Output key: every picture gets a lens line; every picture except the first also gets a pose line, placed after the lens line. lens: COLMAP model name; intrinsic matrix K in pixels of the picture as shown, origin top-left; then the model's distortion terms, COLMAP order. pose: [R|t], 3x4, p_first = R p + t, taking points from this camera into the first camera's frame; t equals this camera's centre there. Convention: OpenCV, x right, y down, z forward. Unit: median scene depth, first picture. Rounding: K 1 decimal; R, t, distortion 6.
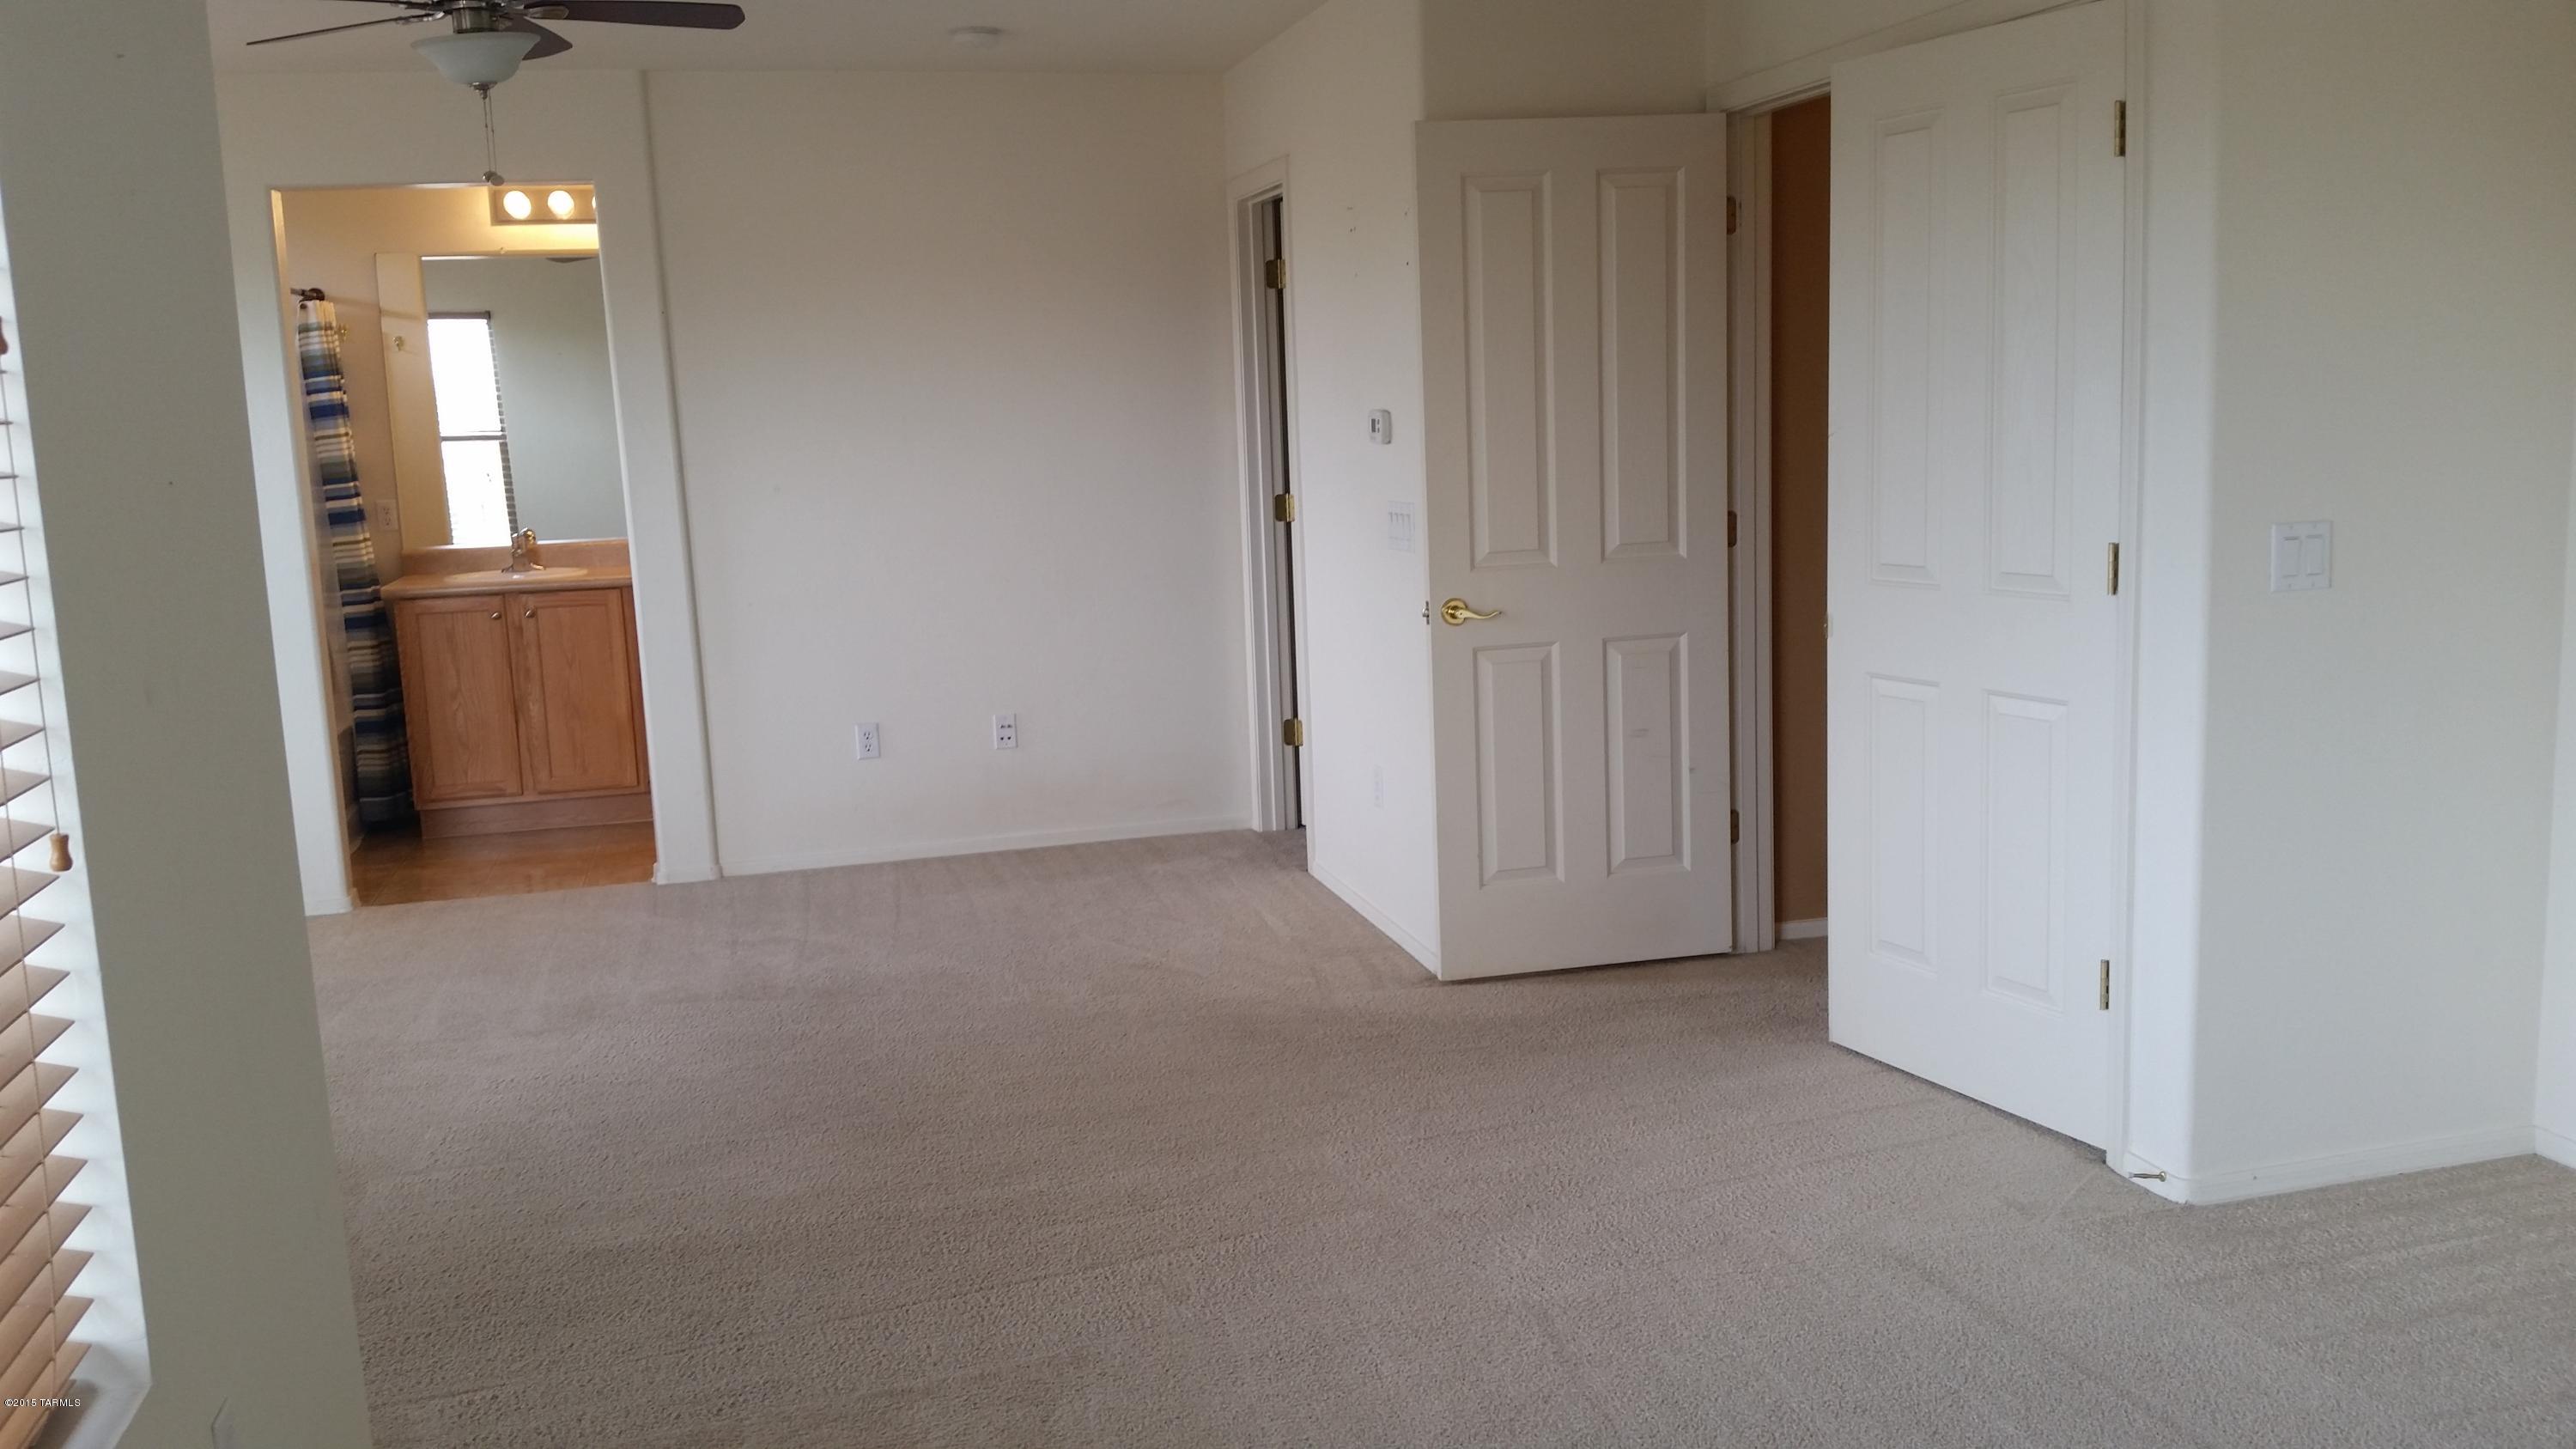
lens RADIAL K [[2114.7, 0, 1335.7], [0, 2114.7, 715.5], [0, 0, 1]] dist [0.212019, -0.512079]
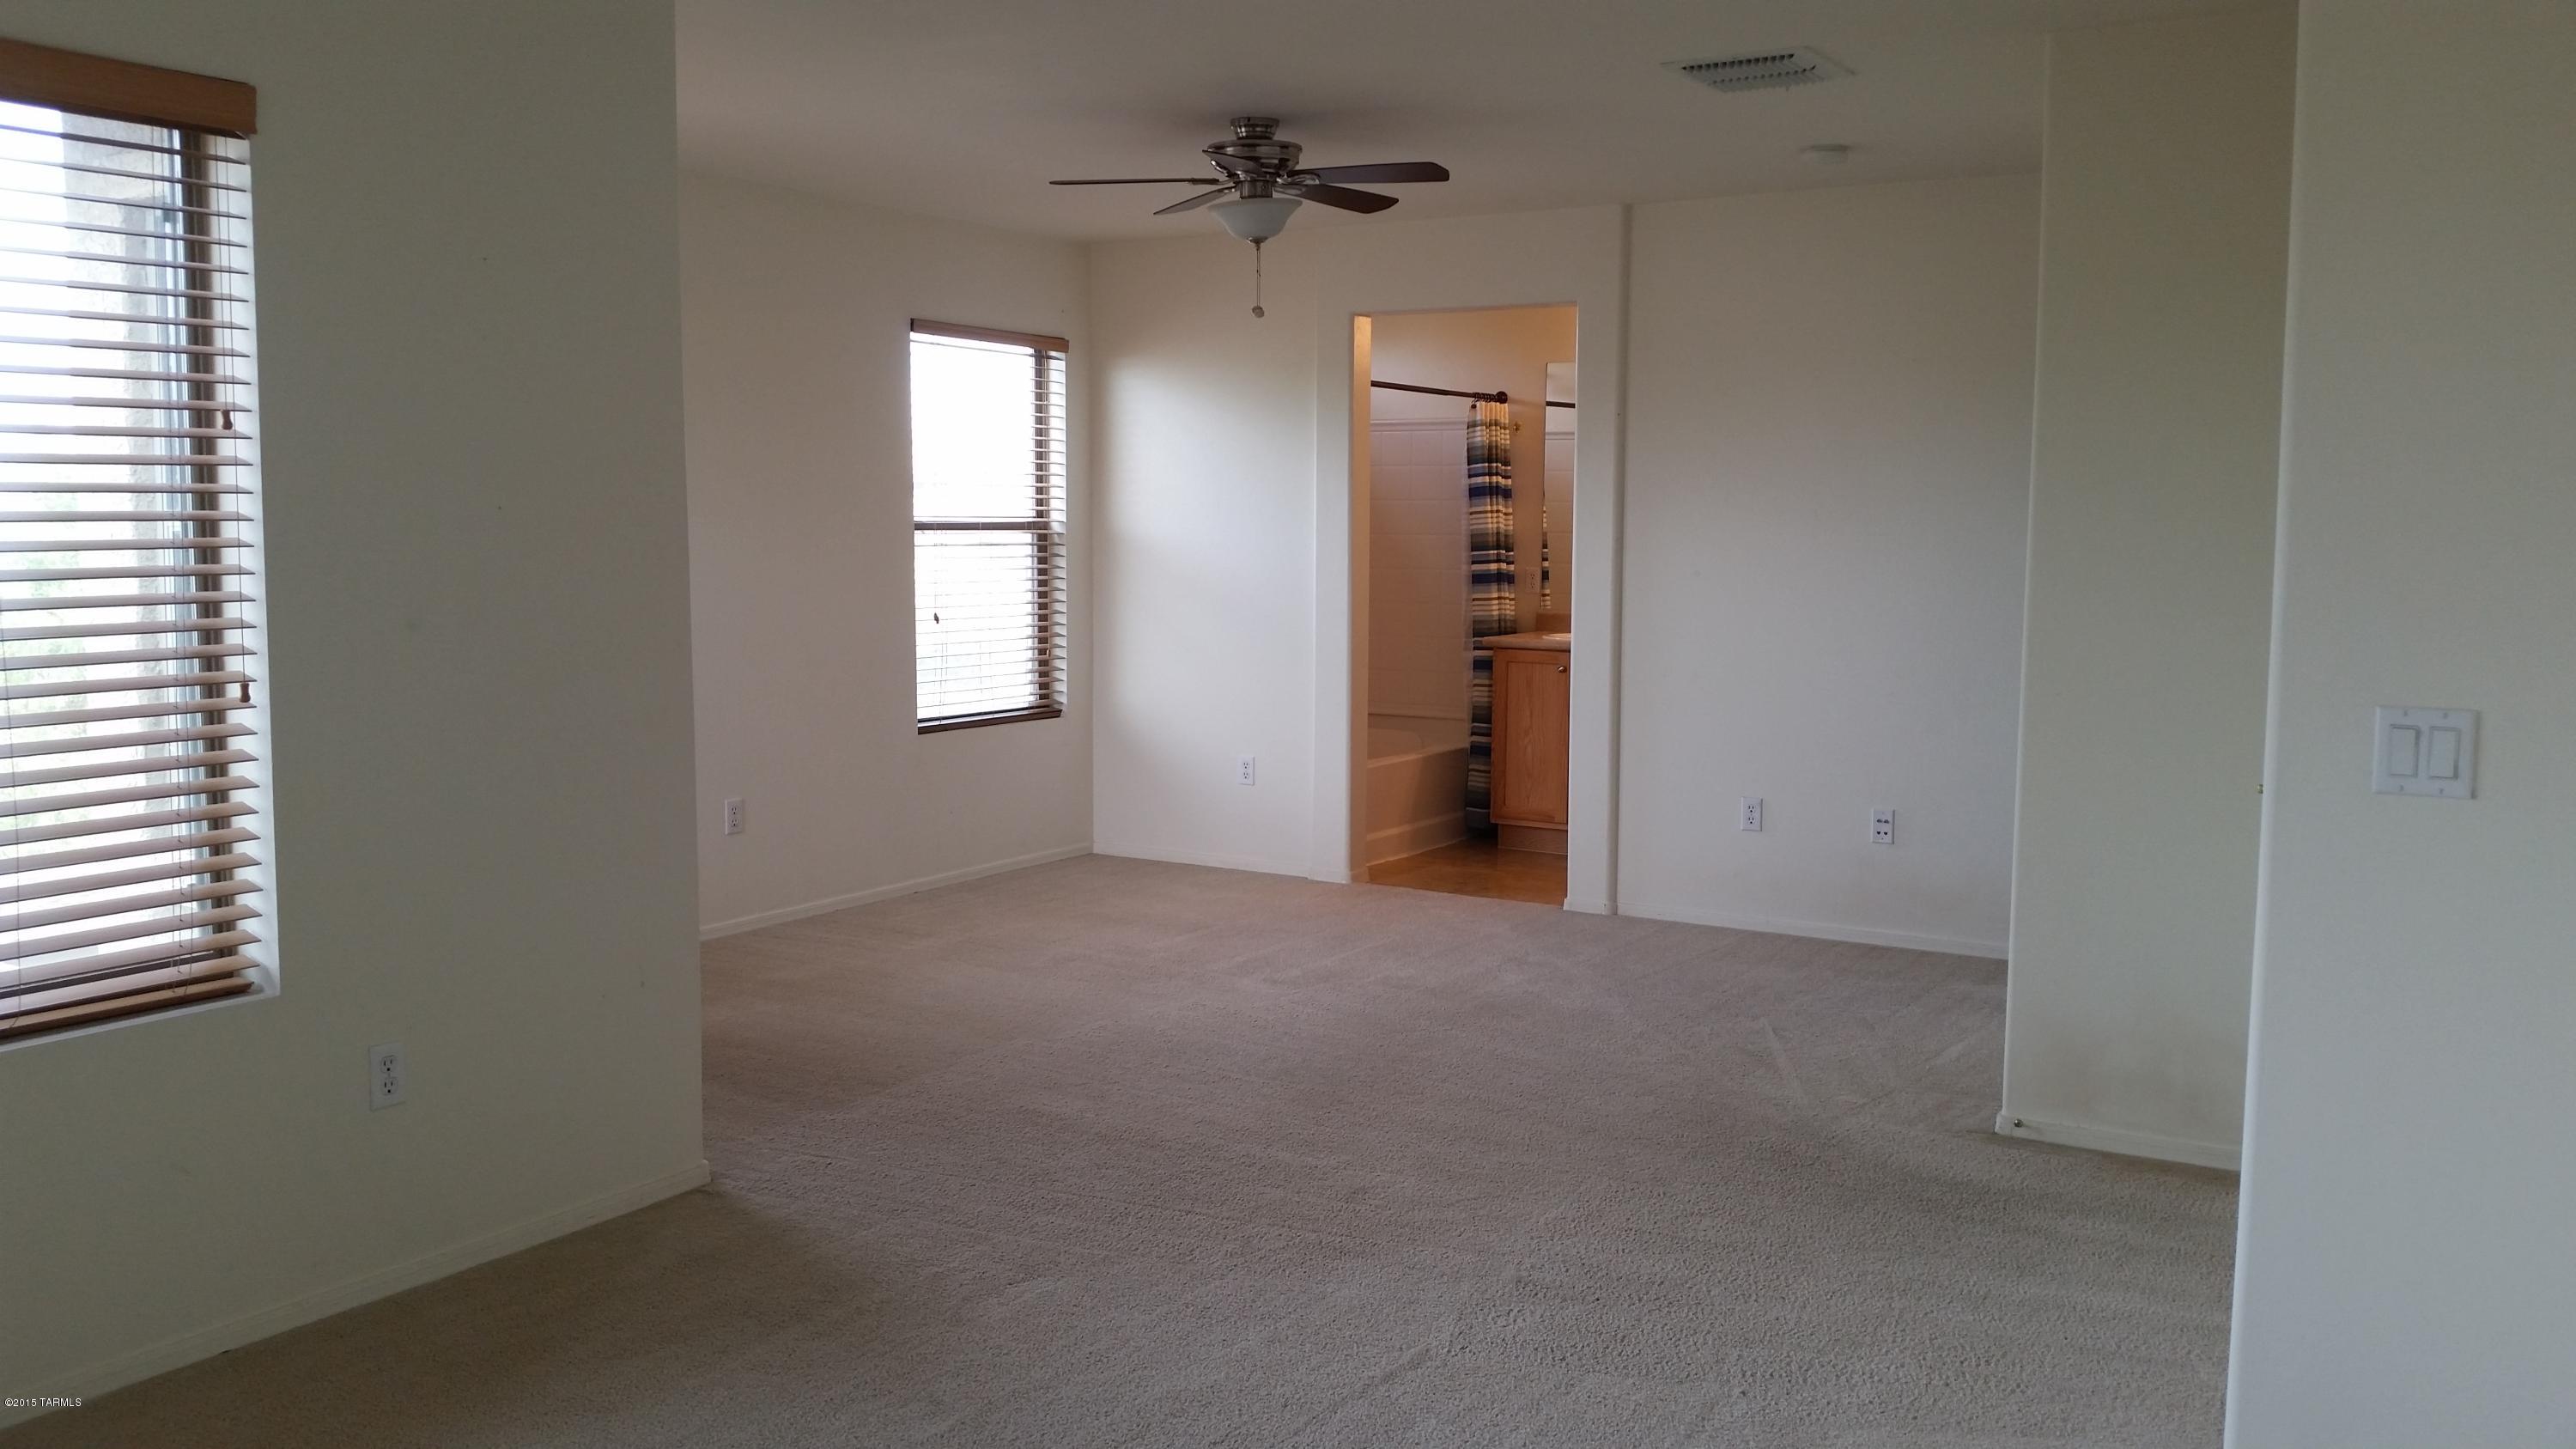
lens RADIAL K [[2121.1, 0, 1281.9], [0, 2121.1, 715.9], [0, 0, 1]] dist [0.126674, -0.226741]
pose [[0.692702, 0.113871, -0.712178, 0.368403], [-0.144509, 0.989346, 0.017630, -0.021291], [0.706599, 0.090704, 0.701777, 0.087519]]
